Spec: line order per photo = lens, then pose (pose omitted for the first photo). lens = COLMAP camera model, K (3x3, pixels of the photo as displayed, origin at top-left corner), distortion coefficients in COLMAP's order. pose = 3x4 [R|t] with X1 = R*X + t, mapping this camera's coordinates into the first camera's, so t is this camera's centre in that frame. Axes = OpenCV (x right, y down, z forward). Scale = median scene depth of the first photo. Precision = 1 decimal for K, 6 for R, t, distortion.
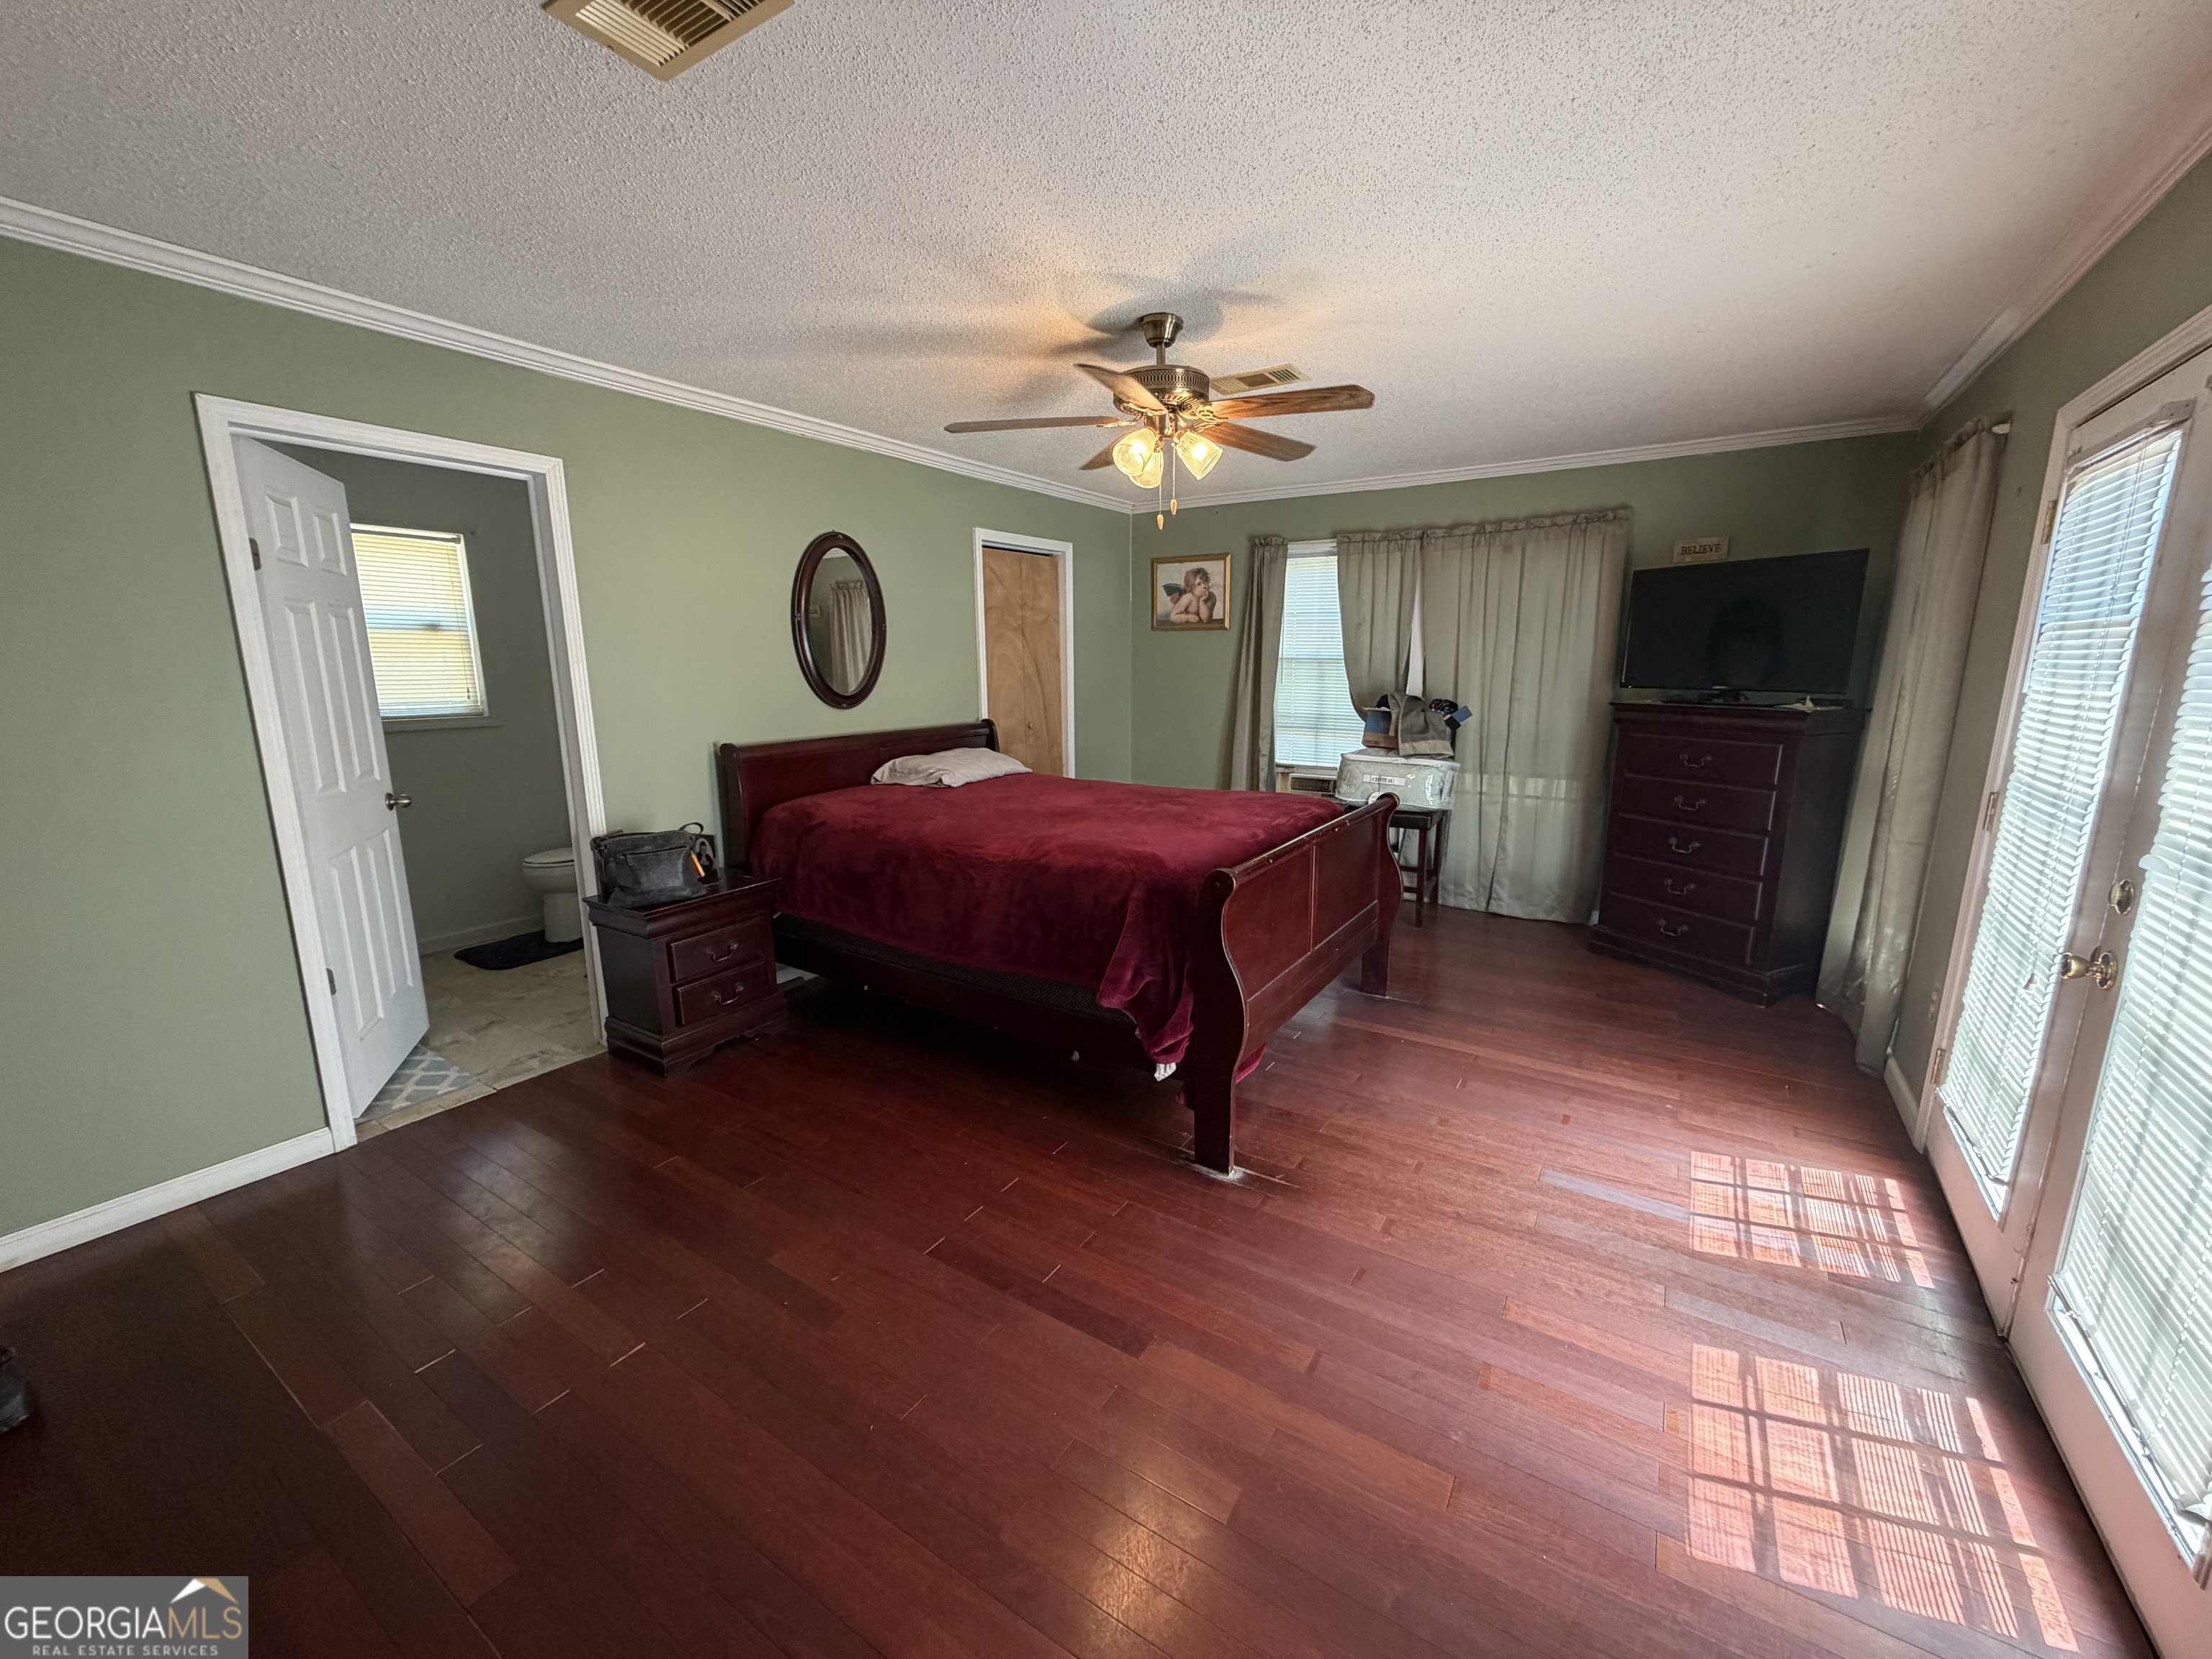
lens RADIAL K [[882.0, 0, 1092.9], [0, 882.0, 832.3], [0, 0, 1]] dist [-0.001139, 0.000140]
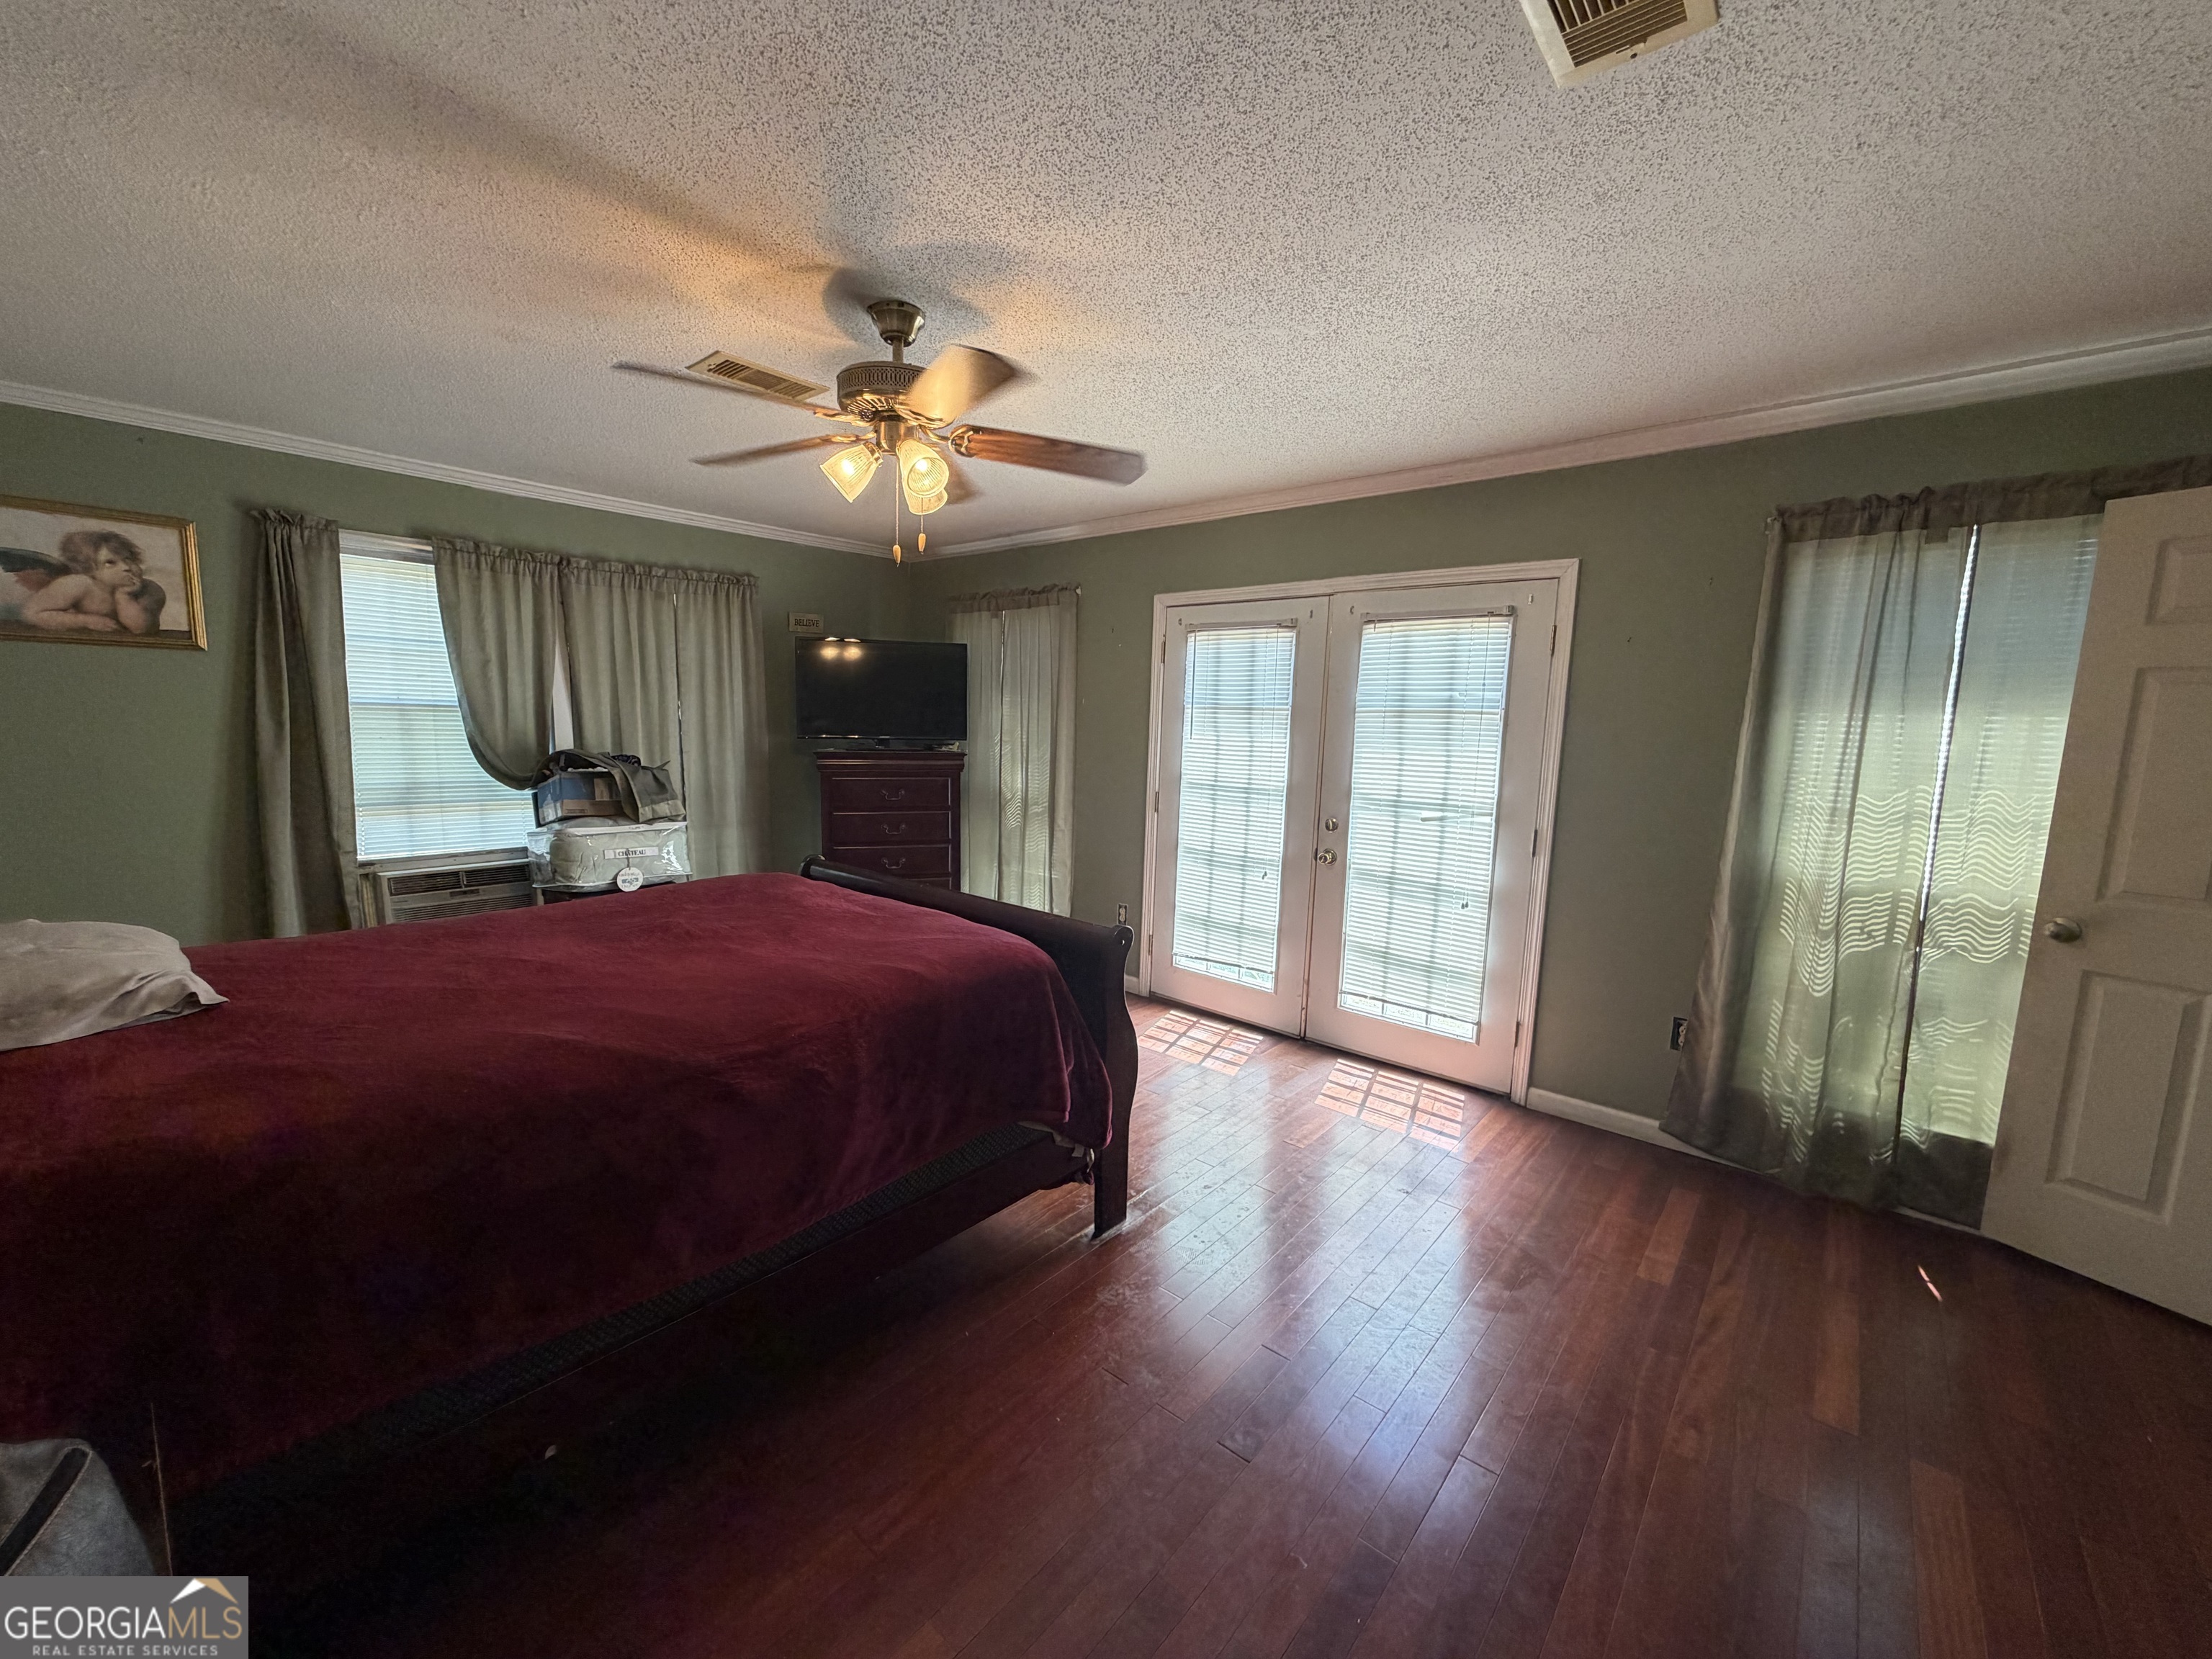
lens RADIAL K [[882.0, 0, 1092.9], [0, 882.0, 832.3], [0, 0, 1]] dist [-0.001139, 0.000140]
pose [[0.128075, -0.125974, 0.983731, -0.421400], [0.168127, 0.980301, 0.103646, -0.088182], [-0.977410, 0.152117, 0.146732, 0.427509]]
